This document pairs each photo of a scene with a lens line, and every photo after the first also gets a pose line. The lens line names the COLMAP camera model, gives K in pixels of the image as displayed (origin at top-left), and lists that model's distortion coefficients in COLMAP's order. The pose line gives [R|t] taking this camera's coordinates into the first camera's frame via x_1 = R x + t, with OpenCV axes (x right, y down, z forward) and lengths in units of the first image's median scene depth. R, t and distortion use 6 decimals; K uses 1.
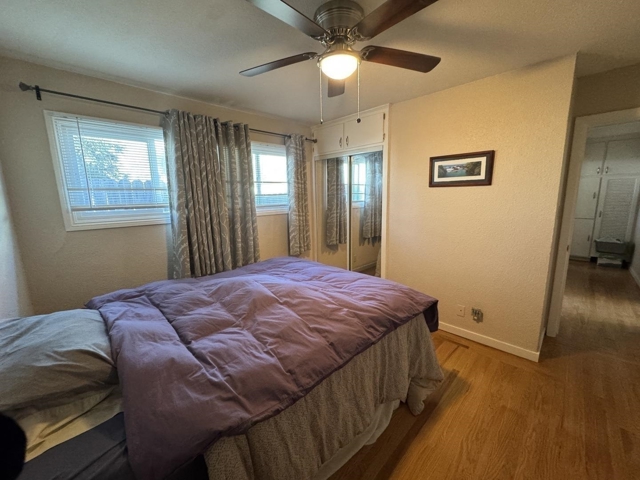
lens RADIAL K [[259.5, 0, 320.0], [0, 259.5, 240.0], [0, 0, 1]] dist [-0.000515, -0.000081]
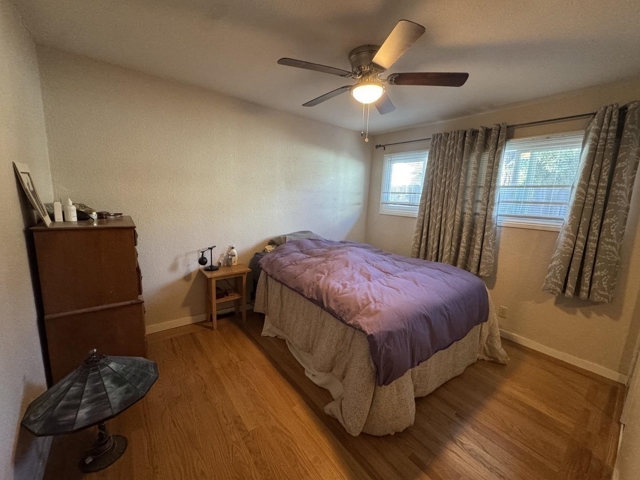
lens RADIAL K [[259.5, 0, 320.0], [0, 259.5, 240.0], [0, 0, 1]] dist [-0.000515, -0.000081]
pose [[-0.137559, 0.180744, -0.973863, 0.836283], [-0.207320, 0.956177, 0.206745, -0.121502], [0.968553, 0.230341, -0.094059, 0.614329]]
